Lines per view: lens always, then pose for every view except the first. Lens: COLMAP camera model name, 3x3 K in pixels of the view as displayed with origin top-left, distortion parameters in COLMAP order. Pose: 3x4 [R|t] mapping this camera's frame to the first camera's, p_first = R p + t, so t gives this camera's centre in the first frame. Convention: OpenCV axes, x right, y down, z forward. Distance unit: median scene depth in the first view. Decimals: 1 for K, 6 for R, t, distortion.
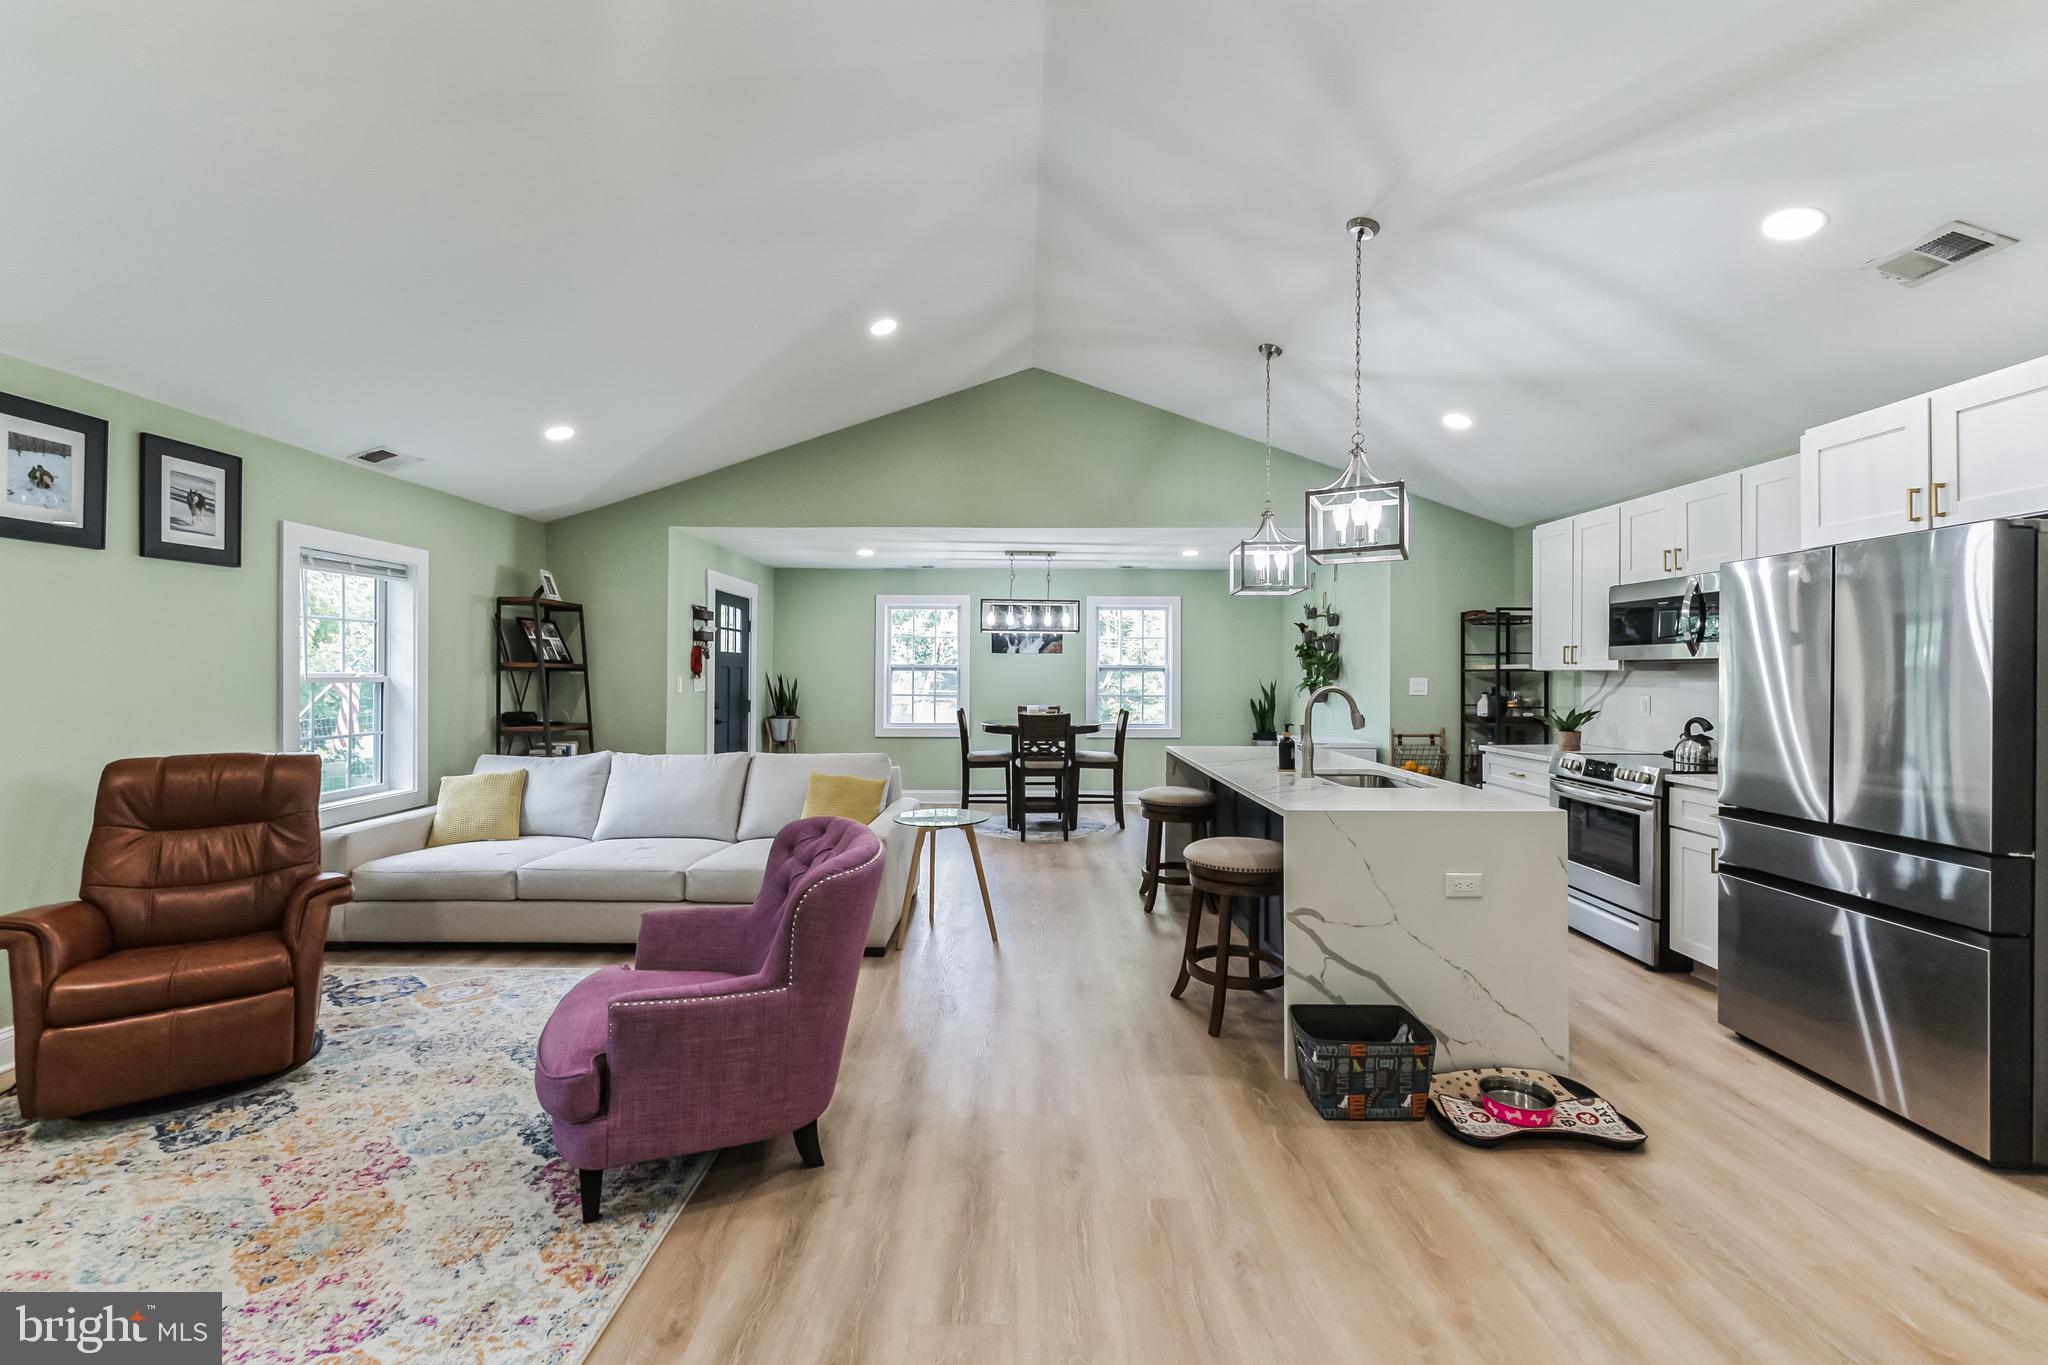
lens RADIAL K [[832.0, 0, 1025.6], [0, 832.0, 669.6], [0, 0, 1]] dist [-0.000666, -0.000302]
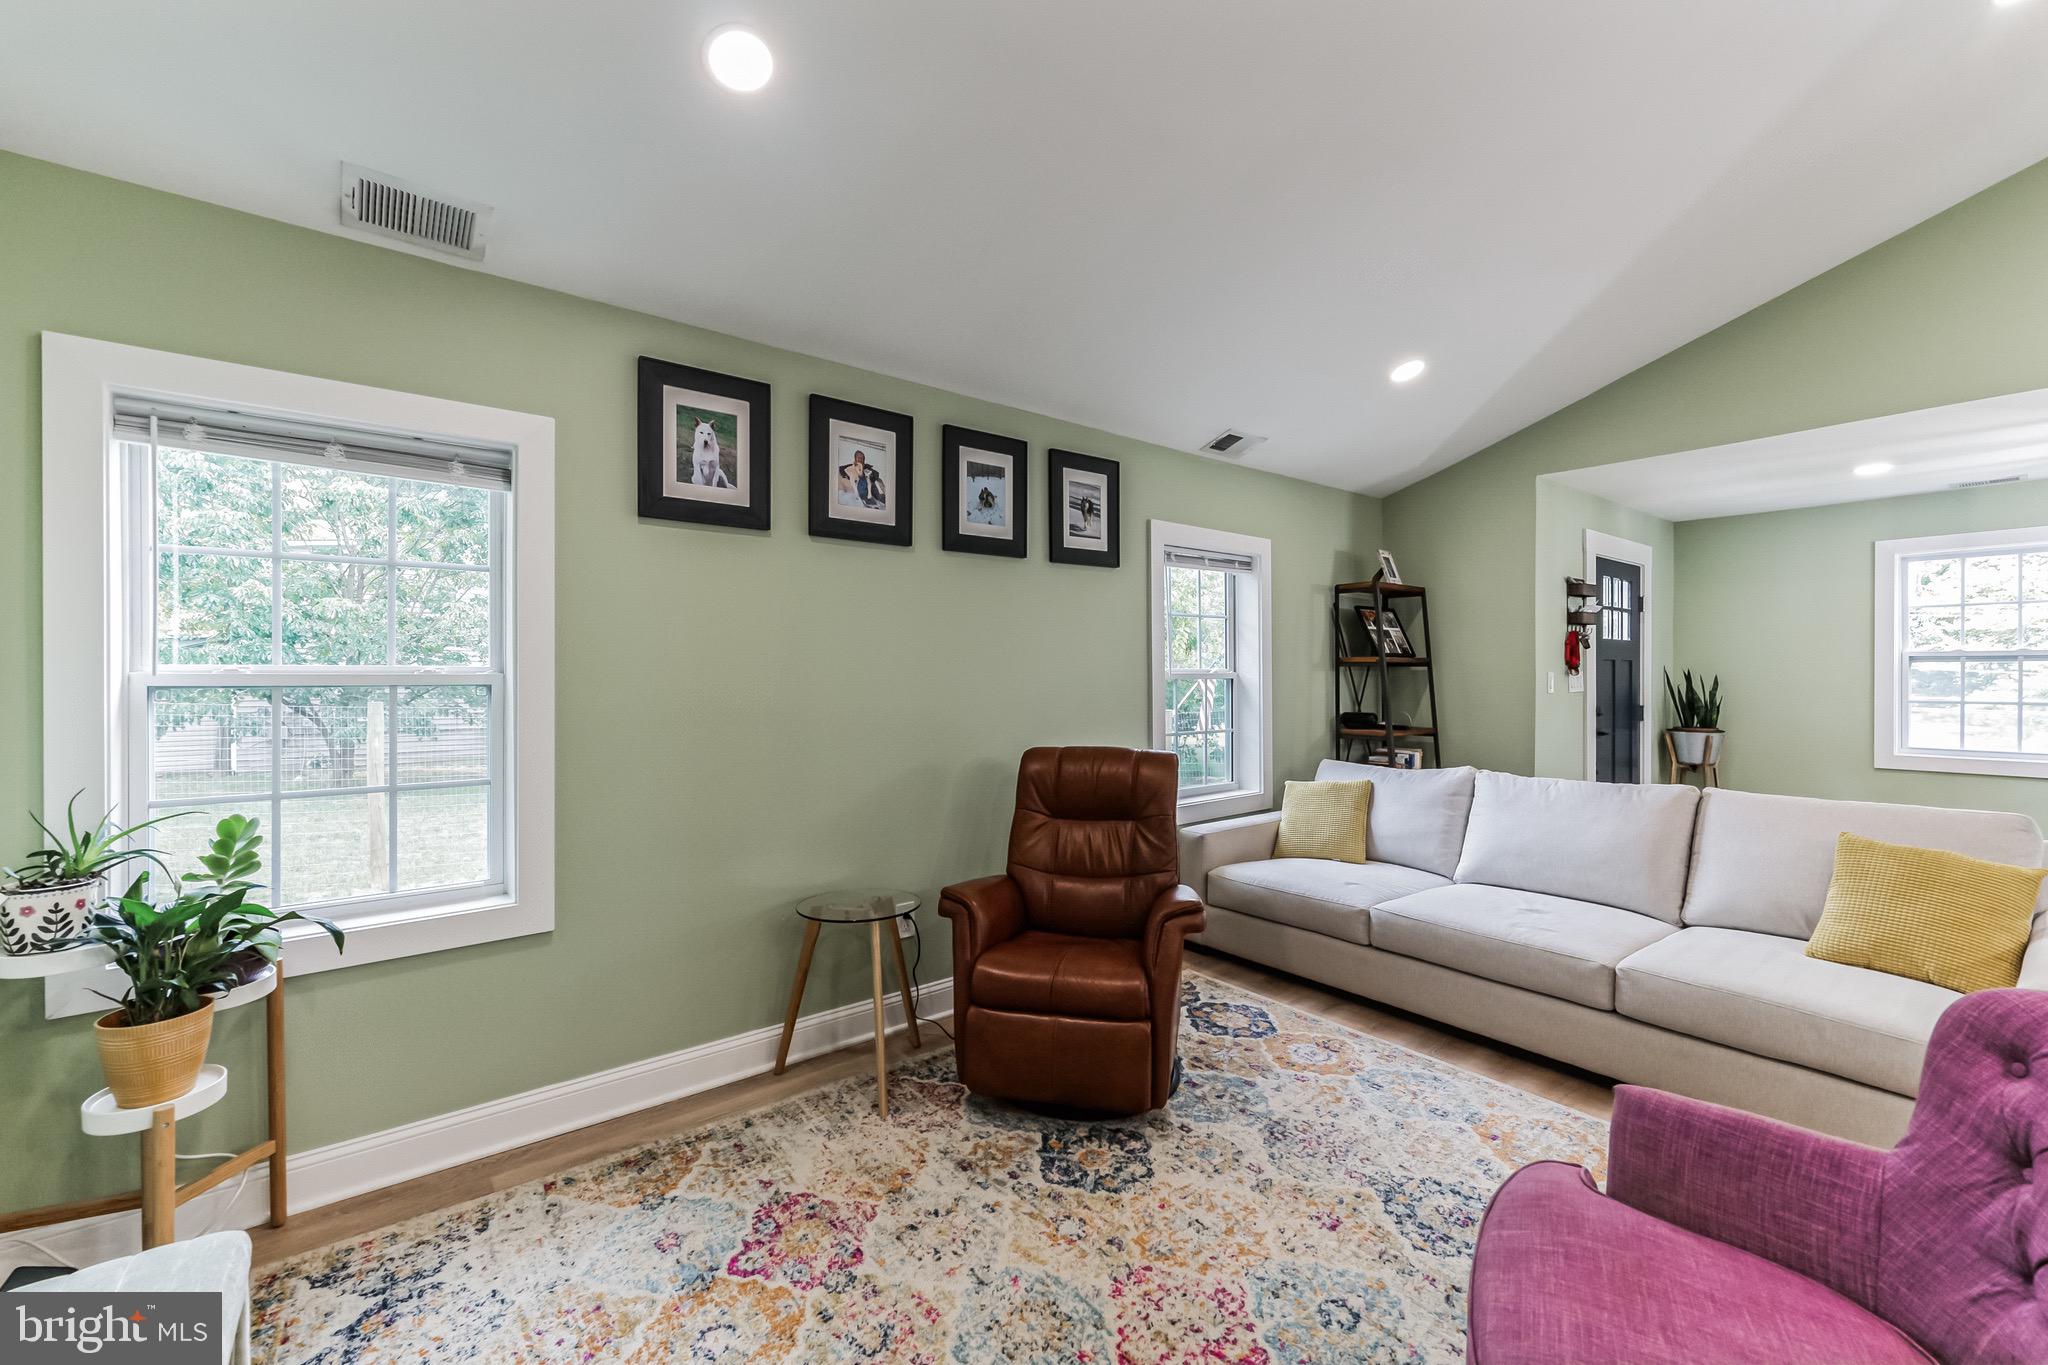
lens RADIAL K [[832.0, 0, 1025.1], [0, 832.0, 676.4], [0, 0, 1]] dist [-0.000666, -0.000302]
pose [[0.618286, -0.005395, -0.785934, -0.204540], [0.009891, 0.999951, 0.000917, 0.011926], [0.785891, -0.008341, 0.618309, 0.268453]]
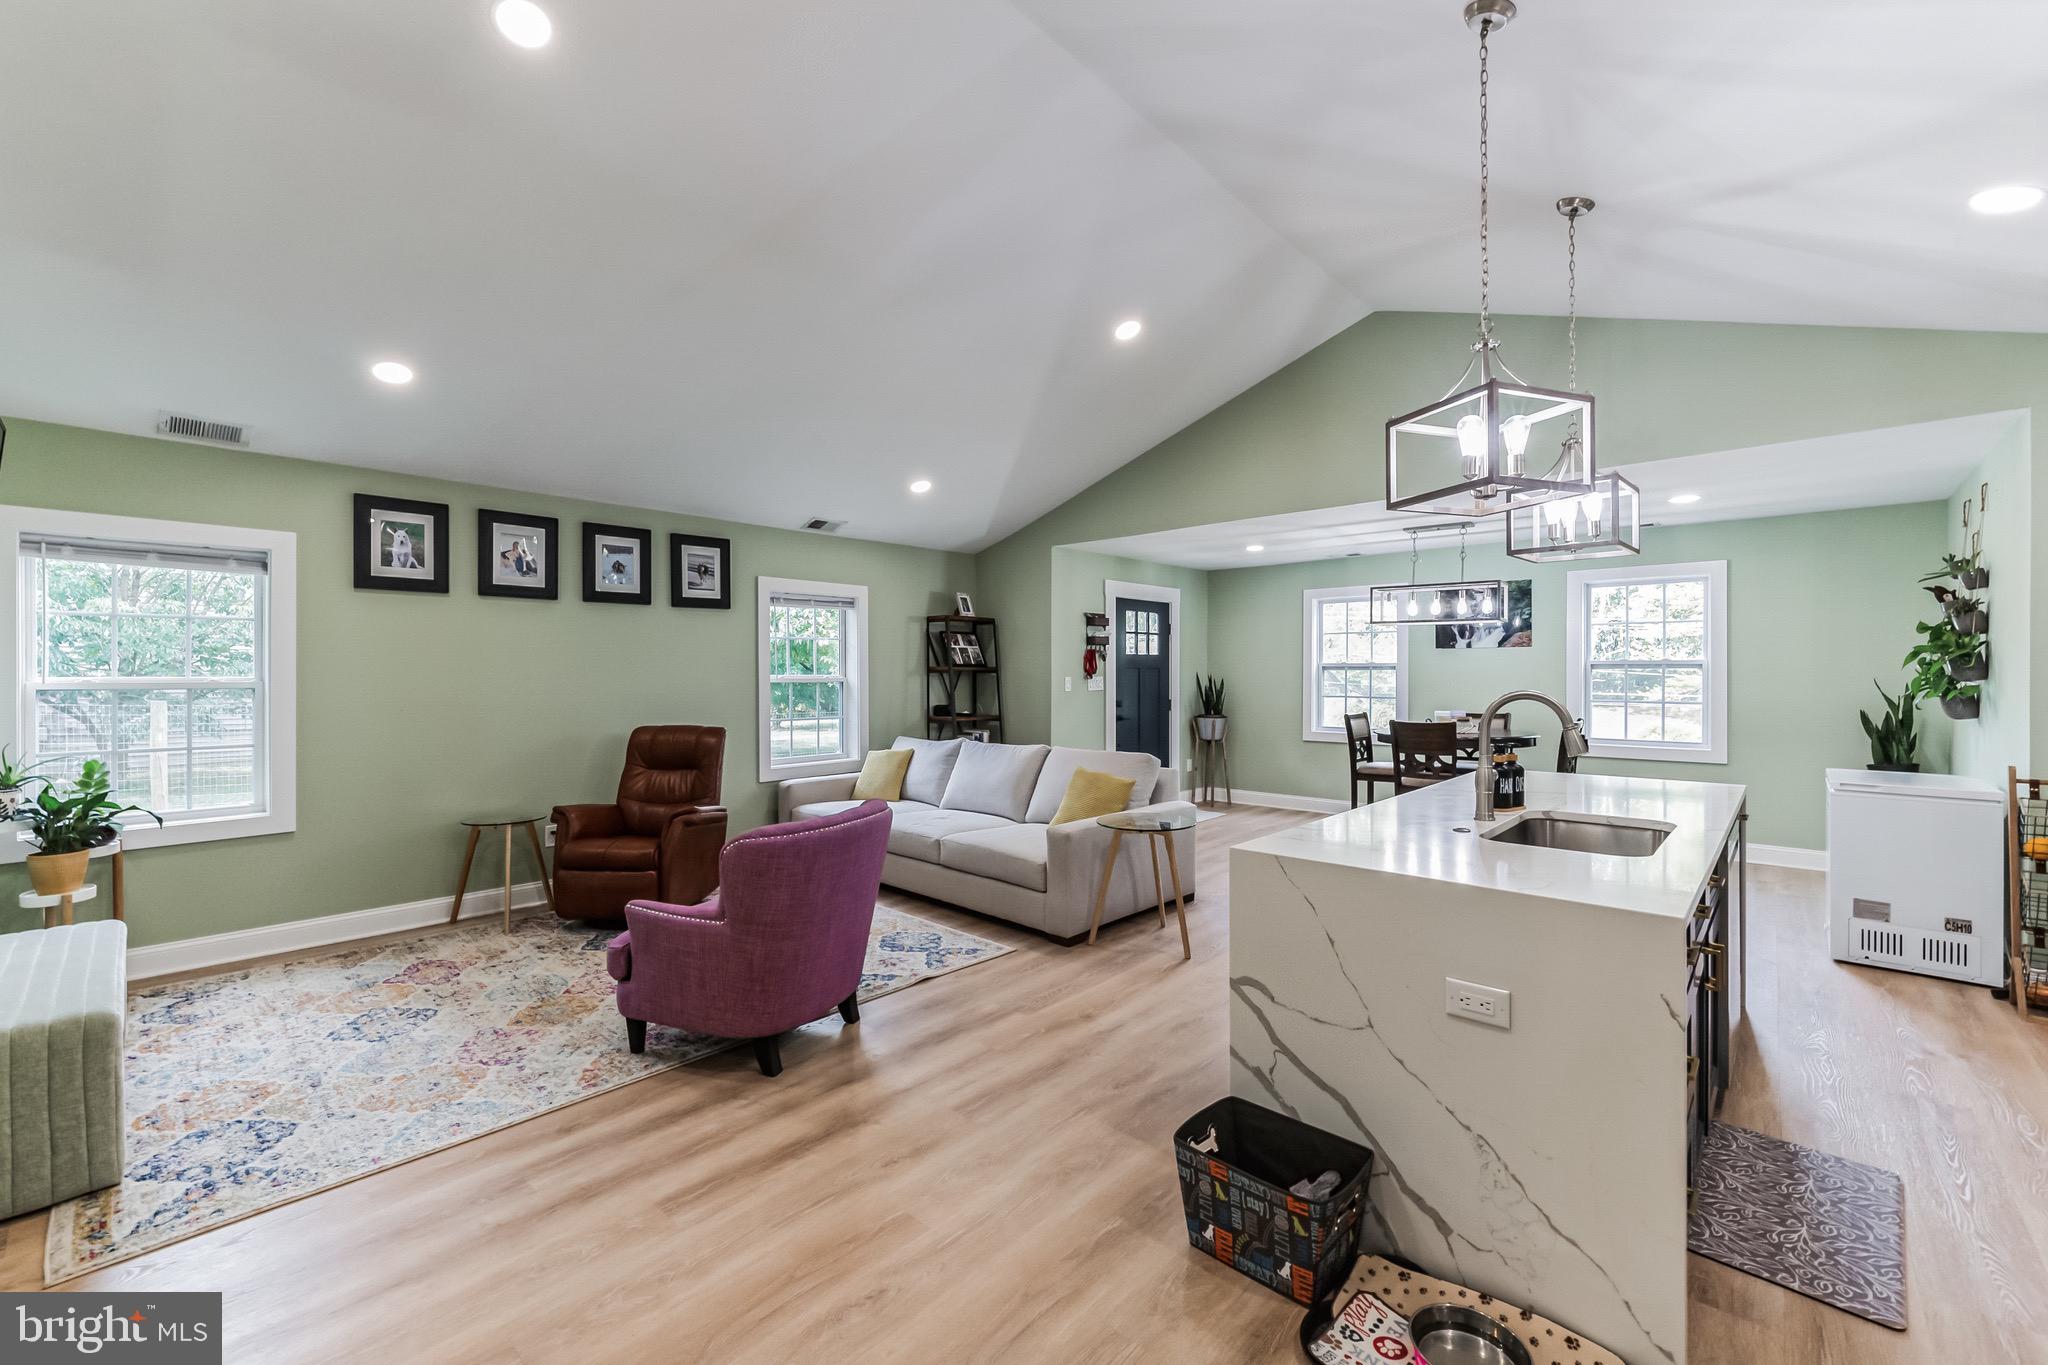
lens RADIAL K [[832.0, 0, 1023.8], [0, 832.0, 673.1], [0, 0, 1]] dist [-0.000666, -0.000302]
pose [[0.731721, -0.004749, -0.681587, 0.554627], [0.007879, 0.999968, 0.001490, 0.001078], [0.681558, -0.006461, 0.731735, 0.229923]]
